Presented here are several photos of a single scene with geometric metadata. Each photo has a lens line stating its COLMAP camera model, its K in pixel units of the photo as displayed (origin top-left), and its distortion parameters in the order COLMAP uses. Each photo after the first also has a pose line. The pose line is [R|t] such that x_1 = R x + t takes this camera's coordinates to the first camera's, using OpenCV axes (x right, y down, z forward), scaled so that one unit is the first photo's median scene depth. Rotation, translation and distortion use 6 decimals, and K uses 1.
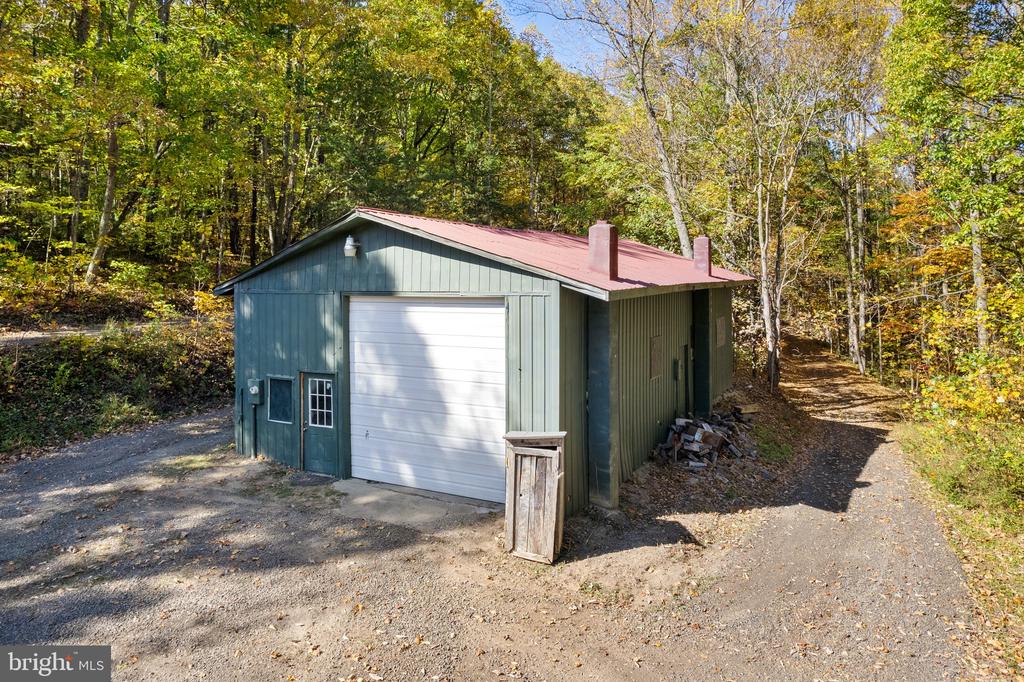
lens RADIAL K [[683.3, 0, 511.9], [0, 683.3, 291.7], [0, 0, 1]] dist [-0.089352, 0.067909]
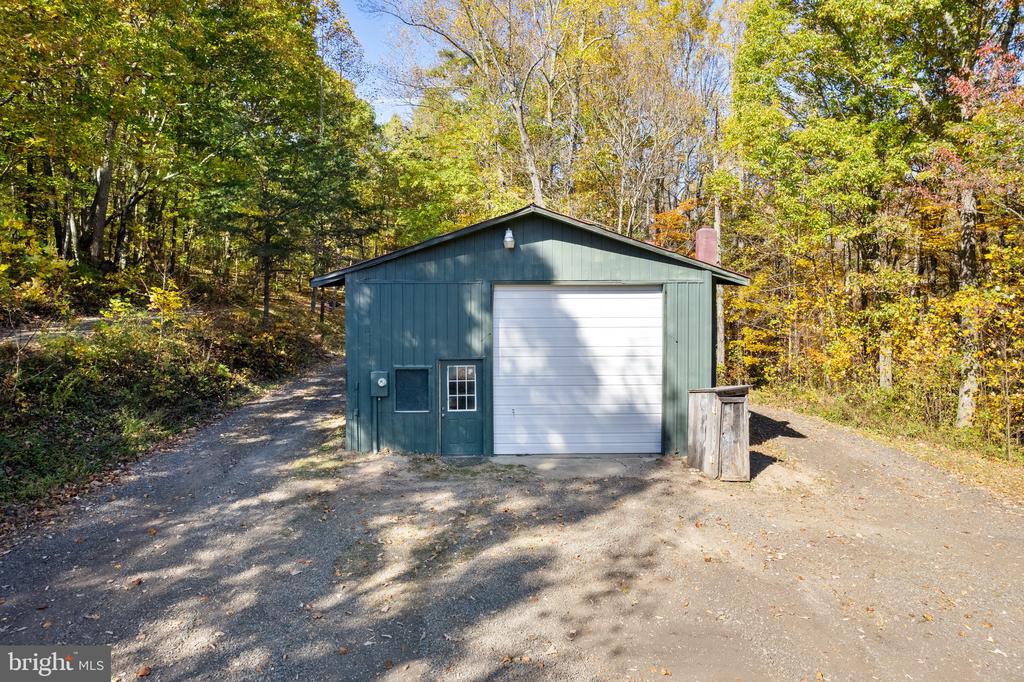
lens RADIAL K [[689.7, 0, 512.0], [0, 689.7, 341.0], [0, 0, 1]] dist [-0.087738, 0.085255]
pose [[0.872668, -0.033345, 0.487174, -0.771989], [0.007305, 0.998446, 0.055253, 0.035853], [-0.488259, -0.044659, 0.871555, 0.044653]]
